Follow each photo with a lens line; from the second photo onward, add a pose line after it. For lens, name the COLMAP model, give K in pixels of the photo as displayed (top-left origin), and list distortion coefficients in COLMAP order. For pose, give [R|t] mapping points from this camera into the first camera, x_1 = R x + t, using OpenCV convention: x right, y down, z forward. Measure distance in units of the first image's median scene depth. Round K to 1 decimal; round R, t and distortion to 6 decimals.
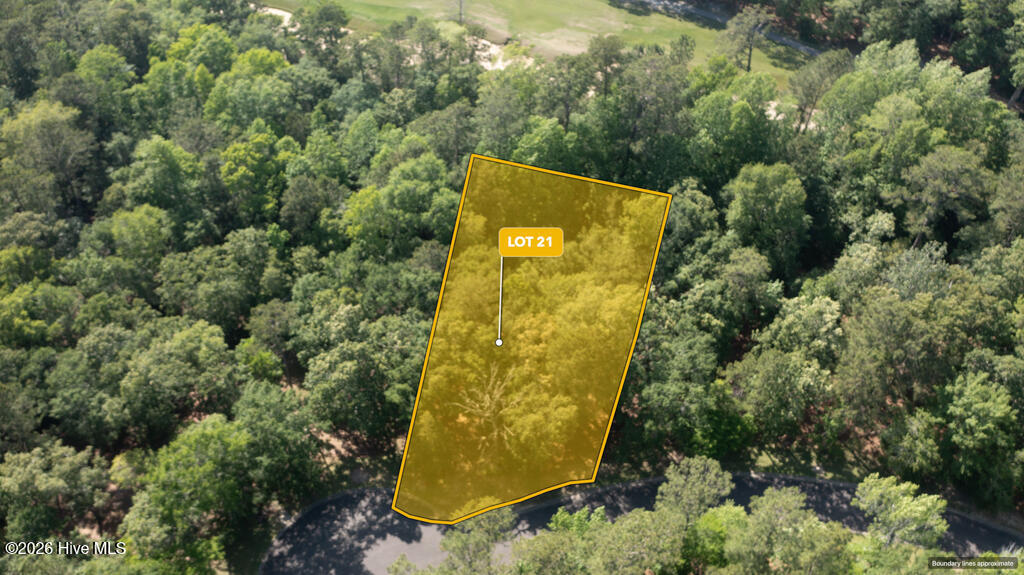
lens RADIAL K [[828.6, 0, 513.5], [0, 828.6, 283.9], [0, 0, 1]] dist [-0.009589, -0.003547]
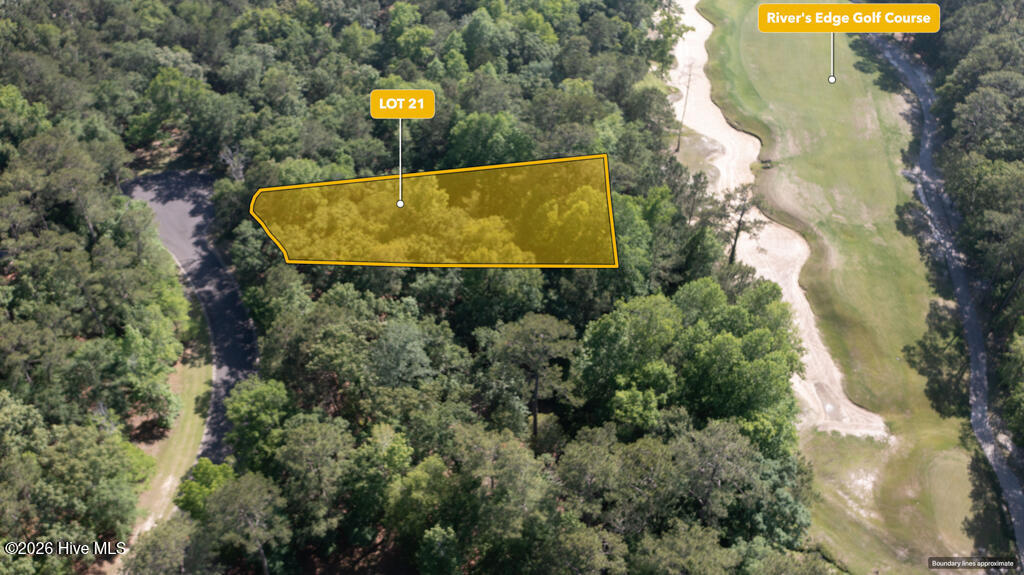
lens RADIAL K [[825.0, 0, 513.3], [0, 825.0, 287.6], [0, 0, 1]] dist [-0.014641, 0.009108]
pose [[0.305484, 0.612098, -0.729394, 1.119478], [-0.693623, 0.667845, 0.269944, -0.390708], [0.652354, 0.423461, 0.628582, 0.387374]]
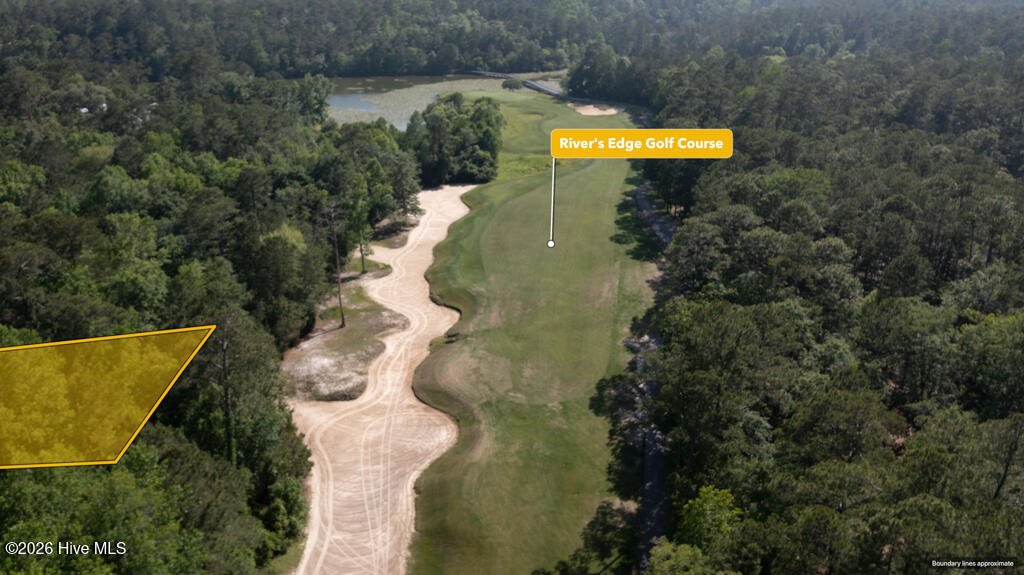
lens RADIAL K [[825.0, 0, 513.3], [0, 825.0, 287.6], [0, 0, 1]] dist [-0.014641, 0.009108]
pose [[0.347066, 0.343029, -0.872855, 1.024560], [-0.678022, 0.734791, 0.019175, -0.591729], [0.647944, 0.585160, 0.487602, 1.012553]]
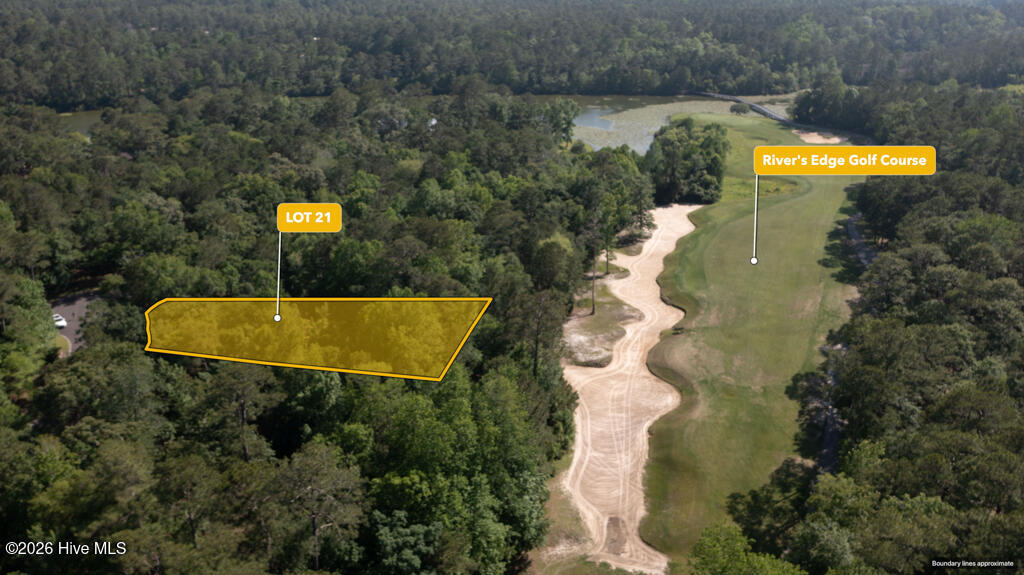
lens RADIAL K [[825.0, 0, 513.3], [0, 825.0, 287.6], [0, 0, 1]] dist [-0.014641, 0.009108]
pose [[0.093585, 0.359575, -0.928411, 1.326497], [-0.715394, 0.672822, 0.188473, -0.578452], [0.692425, 0.646542, 0.320204, 0.834156]]
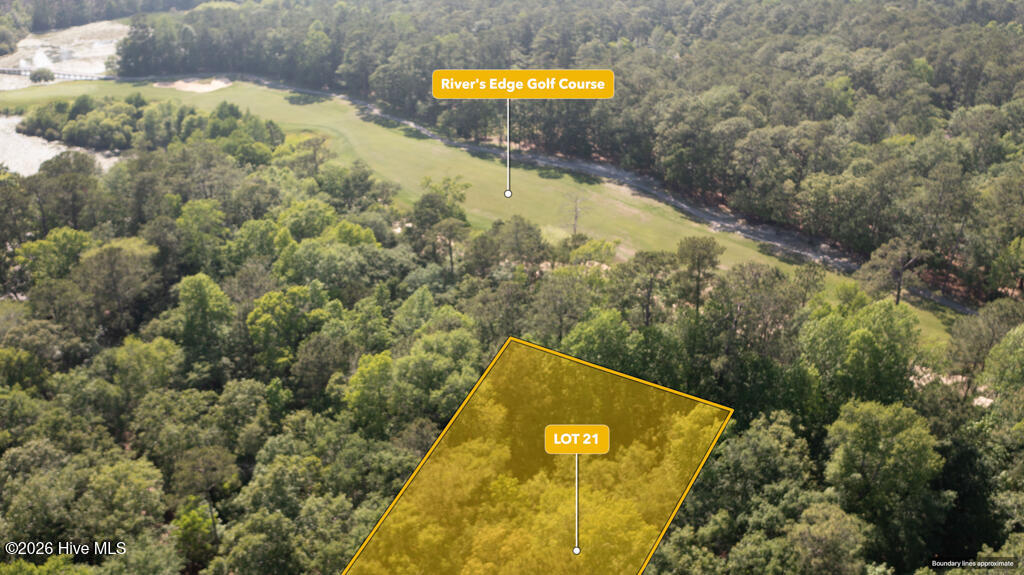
lens RADIAL K [[828.6, 0, 513.5], [0, 828.6, 283.9], [0, 0, 1]] dist [-0.009589, -0.003547]
pose [[0.955297, 0.122663, -0.268999, 0.177524], [-0.207342, 0.926567, -0.313820, 0.059418], [0.210751, 0.355566, 0.910580, 0.215239]]
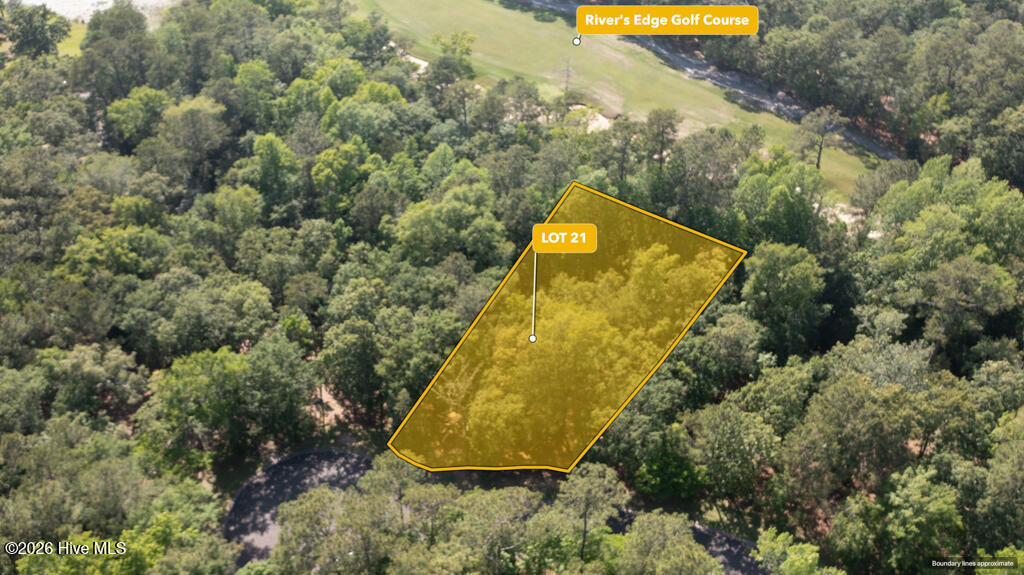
lens RADIAL K [[825.0, 0, 513.3], [0, 825.0, 287.6], [0, 0, 1]] dist [-0.014641, 0.009108]
pose [[0.958685, 0.186860, -0.214492, 0.213013], [-0.208655, 0.974399, -0.083727, 0.068773], [0.193356, 0.125022, 0.973130, -0.074435]]
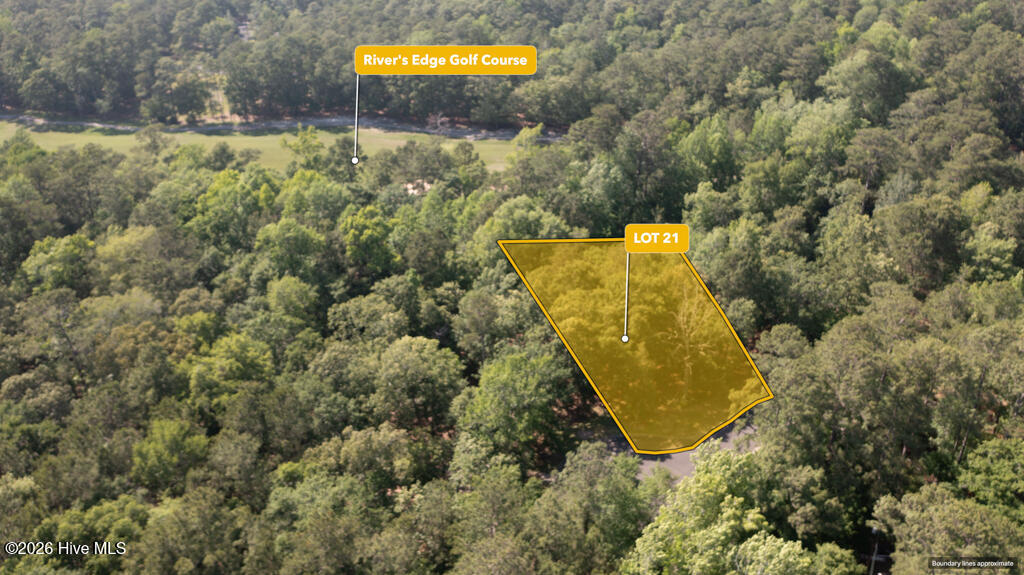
lens RADIAL K [[823.2, 0, 512.0], [0, 823.2, 287.5], [0, 0, 1]] dist [-0.006970, 0.003506]
pose [[0.927085, -0.189290, 0.323548, -0.528774], [0.281473, 0.921569, -0.267365, 0.284478], [-0.247562, 0.338940, 0.907652, -0.026881]]
